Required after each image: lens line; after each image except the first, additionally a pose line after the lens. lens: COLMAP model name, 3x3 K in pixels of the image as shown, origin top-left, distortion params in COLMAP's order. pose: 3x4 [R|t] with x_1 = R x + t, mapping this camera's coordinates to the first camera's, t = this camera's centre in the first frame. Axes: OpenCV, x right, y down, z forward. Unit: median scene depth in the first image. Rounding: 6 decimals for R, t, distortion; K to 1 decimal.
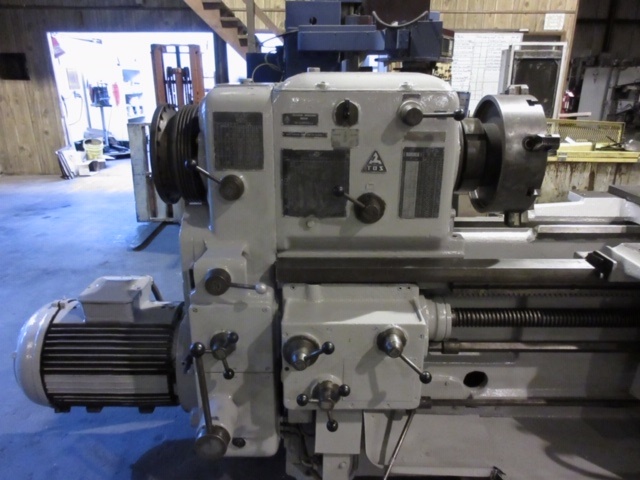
lens RADIAL K [[477.3, 0, 320.0], [0, 477.3, 240.0], [0, 0, 1]] dist [0.006529, 0.002736]
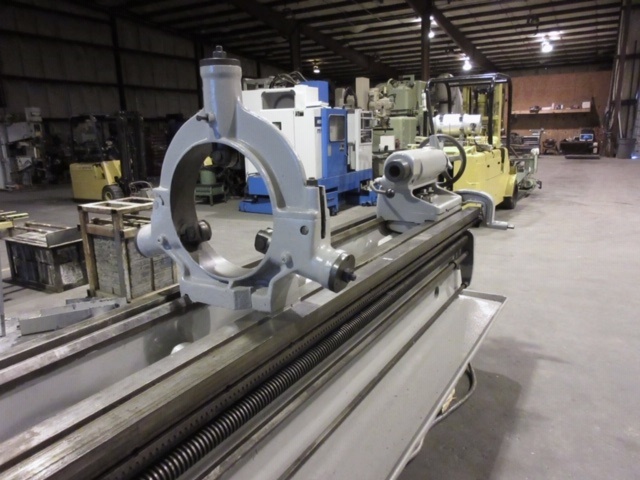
lens RADIAL K [[477.3, 0, 320.0], [0, 477.3, 240.0], [0, 0, 1]] dist [0.006529, 0.002736]
pose [[0.520955, -0.211055, 0.827080, 0.342224], [0.298225, 0.952891, 0.055315, -0.034265], [-0.799792, 0.217840, 0.559355, 0.104470]]
